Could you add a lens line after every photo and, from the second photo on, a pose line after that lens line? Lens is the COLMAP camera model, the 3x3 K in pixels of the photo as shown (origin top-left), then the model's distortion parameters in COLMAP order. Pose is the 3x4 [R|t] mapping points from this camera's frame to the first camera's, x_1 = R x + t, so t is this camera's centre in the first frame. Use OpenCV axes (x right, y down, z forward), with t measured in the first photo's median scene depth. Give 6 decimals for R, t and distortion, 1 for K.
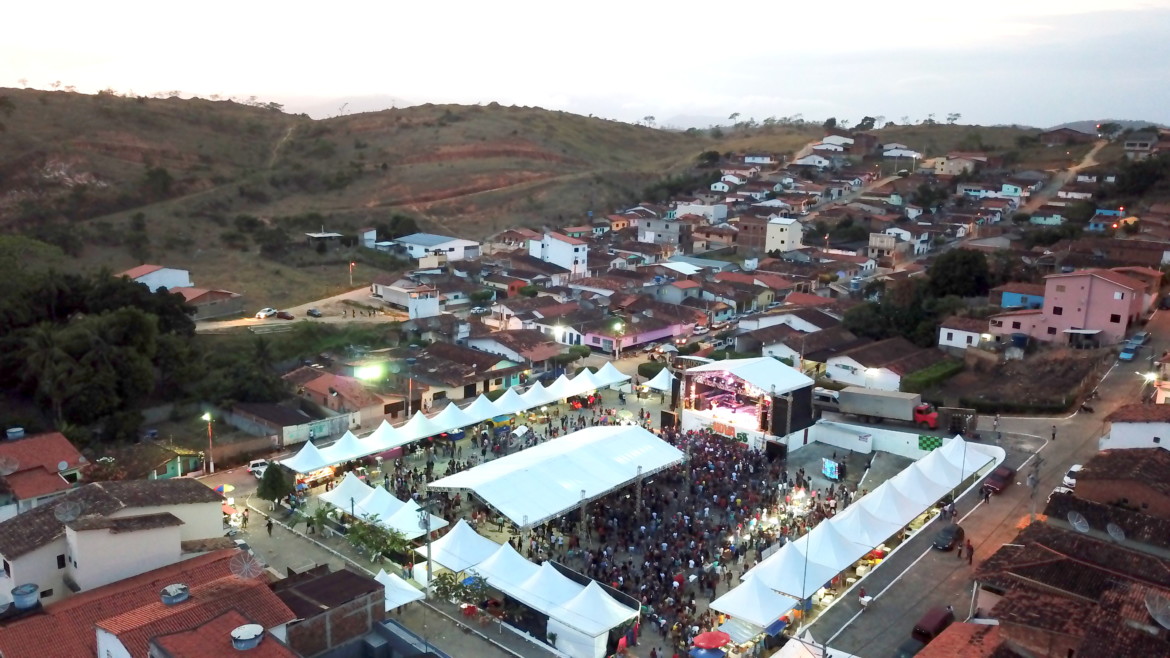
lens RADIAL K [[893.3, 0, 583.7], [0, 893.3, 321.5], [0, 0, 1]] dist [0.038612, -0.056348]
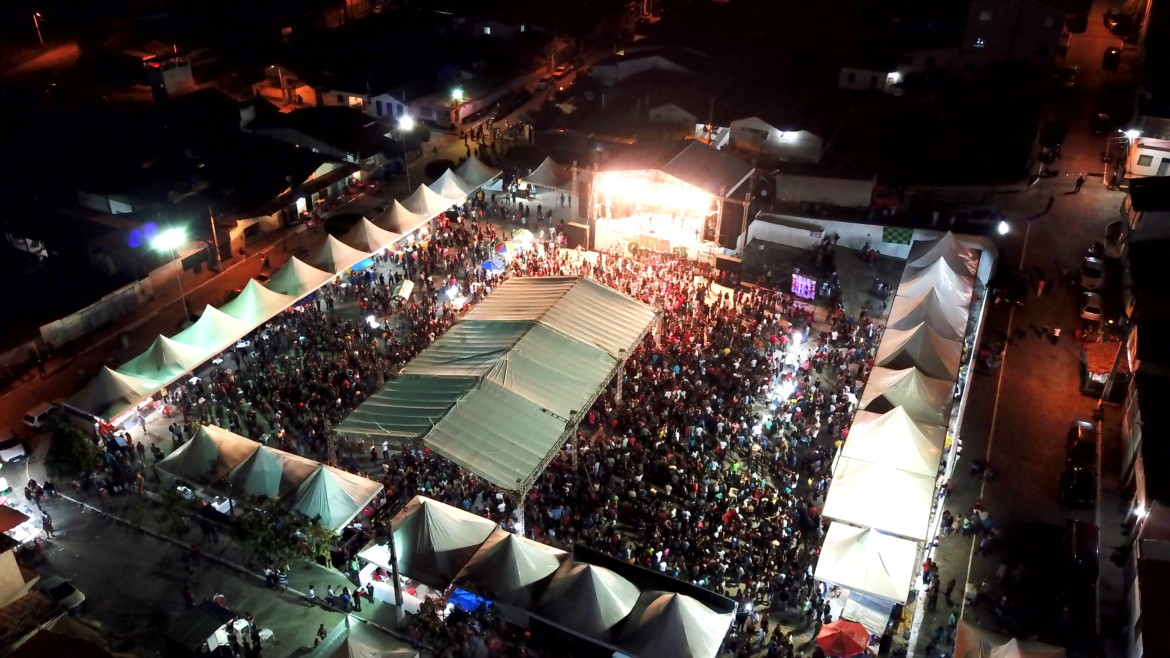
lens RADIAL K [[893.3, 0, 583.7], [0, 893.3, 321.5], [0, 0, 1]] dist [0.038612, -0.056348]
pose [[0.958004, -0.152164, 0.243053, -0.102382], [0.067714, 0.943668, 0.323891, -0.072441], [-0.278646, -0.293831, 0.914341, 0.262290]]
